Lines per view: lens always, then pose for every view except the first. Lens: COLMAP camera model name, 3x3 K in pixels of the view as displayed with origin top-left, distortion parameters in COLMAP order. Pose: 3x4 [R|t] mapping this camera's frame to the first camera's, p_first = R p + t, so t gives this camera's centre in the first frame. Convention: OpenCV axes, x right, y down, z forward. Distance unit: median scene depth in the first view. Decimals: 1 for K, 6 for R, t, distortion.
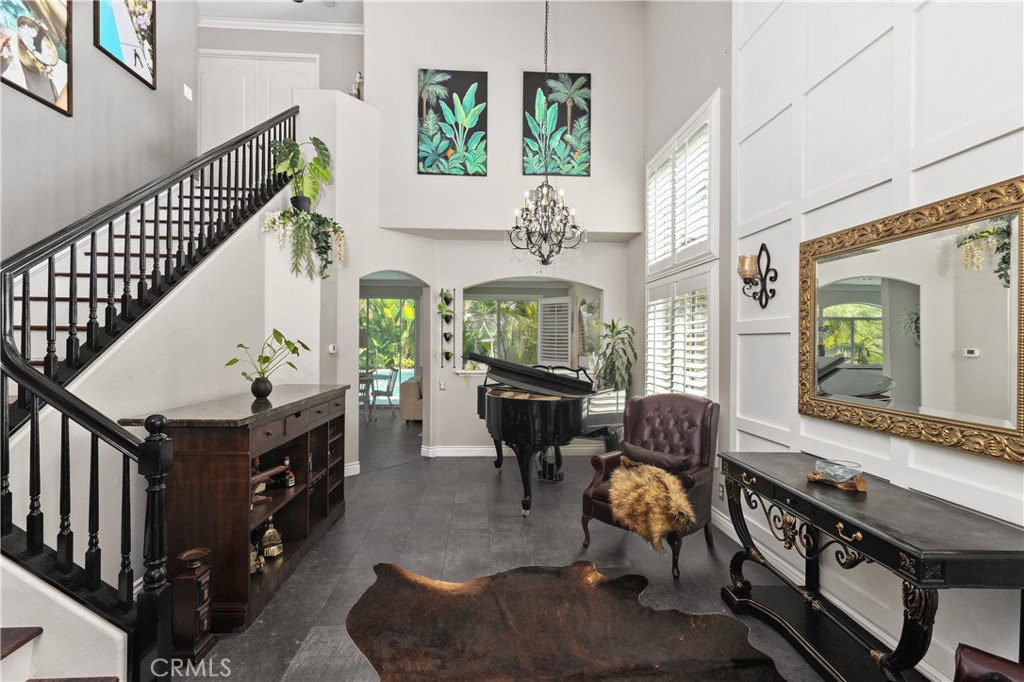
lens RADIAL K [[477.2, 0, 510.2], [0, 477.2, 340.4], [0, 0, 1]] dist [0.000653, 0.002442]
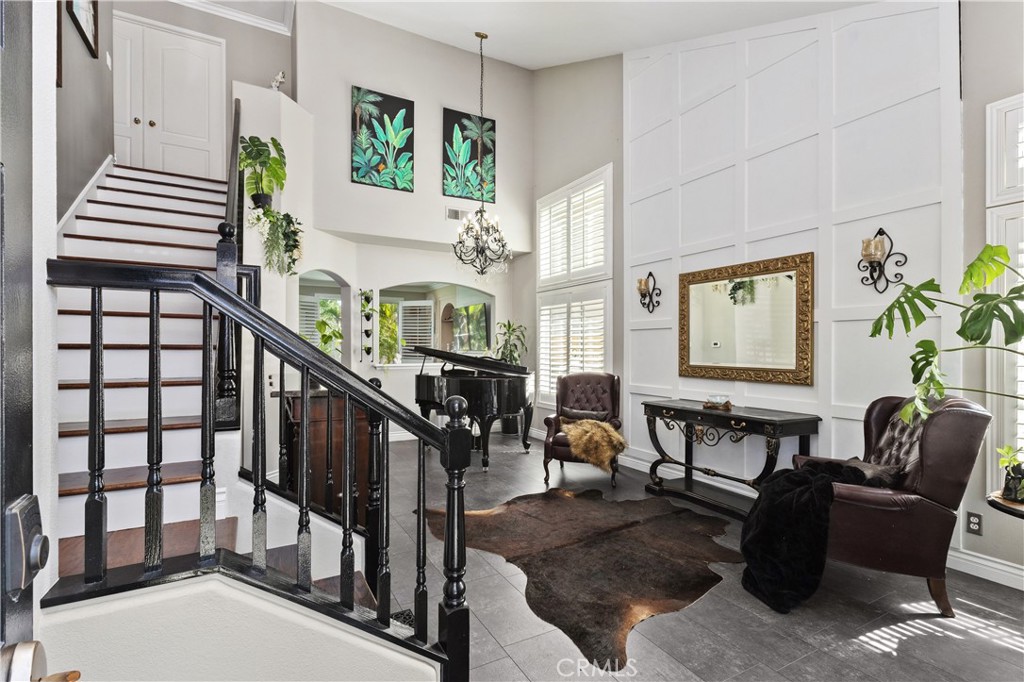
lens RADIAL K [[477.2, 0, 511.0], [0, 477.2, 344.3], [0, 0, 1]] dist [0.000653, 0.002442]
pose [[0.904260, -0.001842, 0.426978, -0.328631], [0.002743, 0.999995, -0.001497, 0.021901], [-0.426974, 0.002525, 0.904261, -0.132507]]
